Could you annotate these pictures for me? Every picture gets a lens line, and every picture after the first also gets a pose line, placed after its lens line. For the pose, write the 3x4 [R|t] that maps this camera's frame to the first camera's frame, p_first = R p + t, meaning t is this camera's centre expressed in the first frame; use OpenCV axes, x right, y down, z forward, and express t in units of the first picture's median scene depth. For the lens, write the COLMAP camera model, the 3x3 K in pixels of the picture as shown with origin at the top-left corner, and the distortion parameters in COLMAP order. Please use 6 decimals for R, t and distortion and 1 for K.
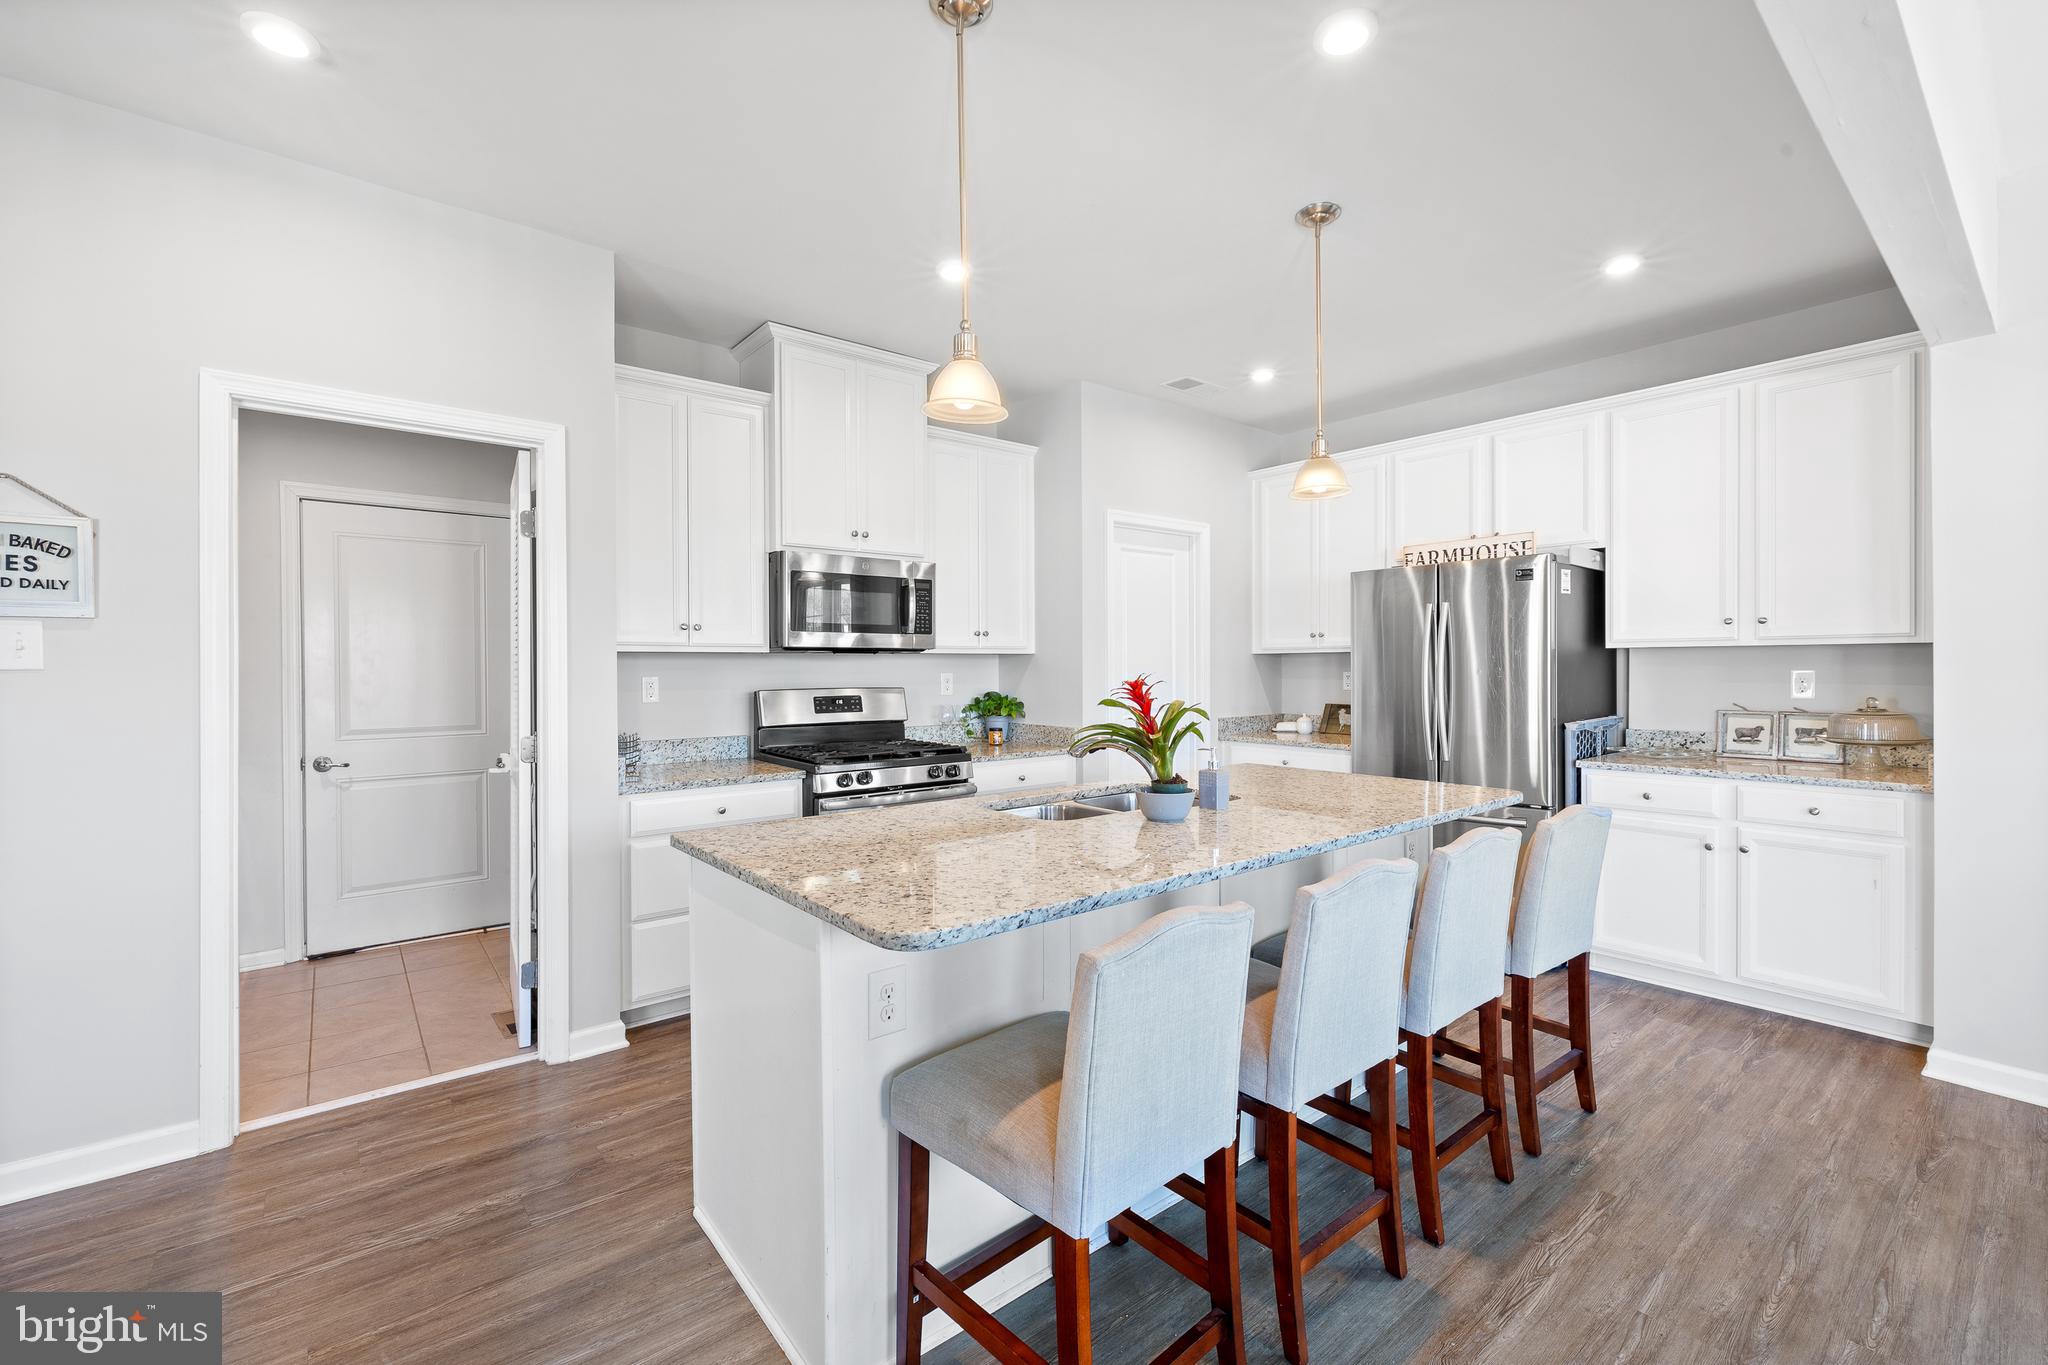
lens RADIAL K [[877.7, 0, 1017.1], [0, 877.7, 663.3], [0, 0, 1]] dist [-0.000866, 0.001972]
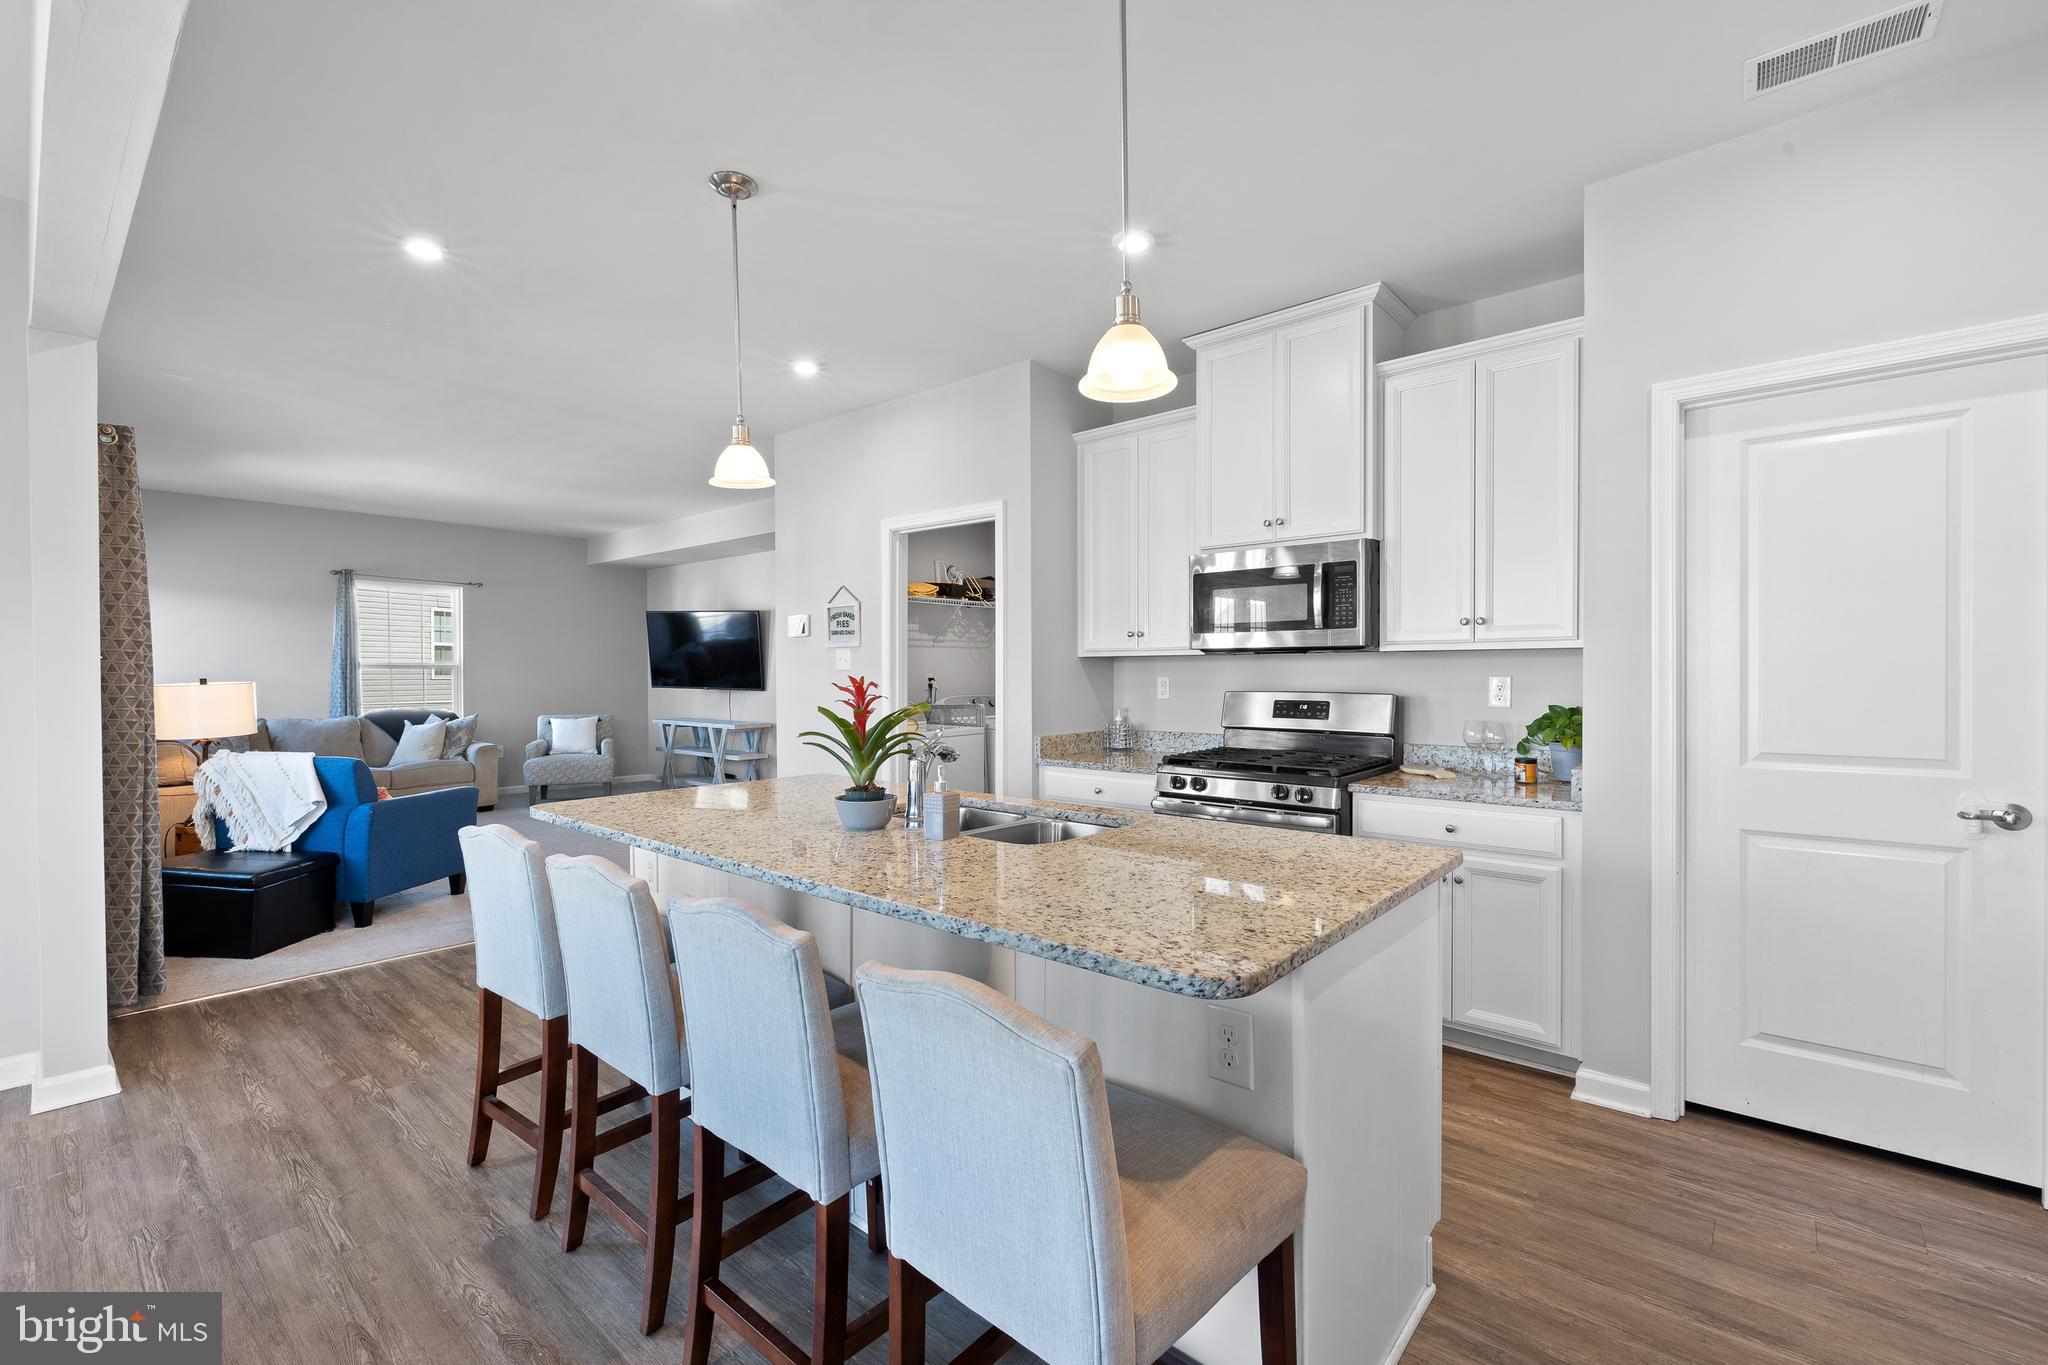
lens RADIAL K [[877.7, 0, 1024.6], [0, 877.7, 685.8], [0, 0, 1]] dist [-0.000866, 0.001972]
pose [[0.177488, 0.017922, -0.983960, 0.697863], [0.004536, 0.999809, 0.019029, 0.003766], [0.984112, -0.007840, 0.177373, 0.605586]]
